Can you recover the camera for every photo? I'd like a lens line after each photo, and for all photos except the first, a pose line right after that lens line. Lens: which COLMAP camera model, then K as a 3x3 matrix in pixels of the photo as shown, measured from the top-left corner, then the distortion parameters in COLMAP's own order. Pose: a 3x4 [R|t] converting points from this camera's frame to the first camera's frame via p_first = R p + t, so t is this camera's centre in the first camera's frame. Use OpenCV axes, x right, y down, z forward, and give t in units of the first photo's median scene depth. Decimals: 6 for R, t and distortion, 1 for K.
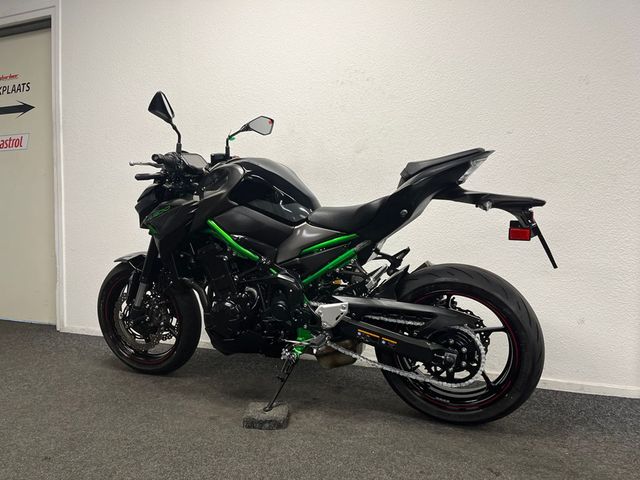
lens RADIAL K [[488.2, 0, 313.6], [0, 488.2, 243.6], [0, 0, 1]] dist [0.051812, -0.053844]
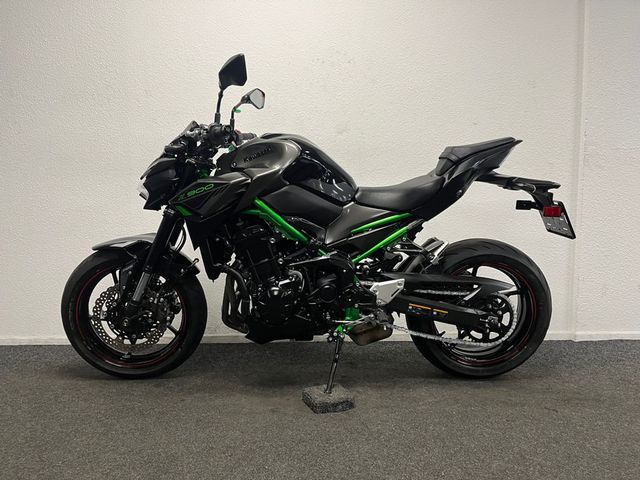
lens RADIAL K [[488.2, 0, 316.7], [0, 488.2, 237.3], [0, 0, 1]] dist [0.051812, -0.053844]
pose [[0.910989, -0.030034, 0.411336, -0.515121], [0.017895, 0.999284, 0.033331, -0.006313], [-0.412042, -0.023003, 0.910874, 0.120344]]
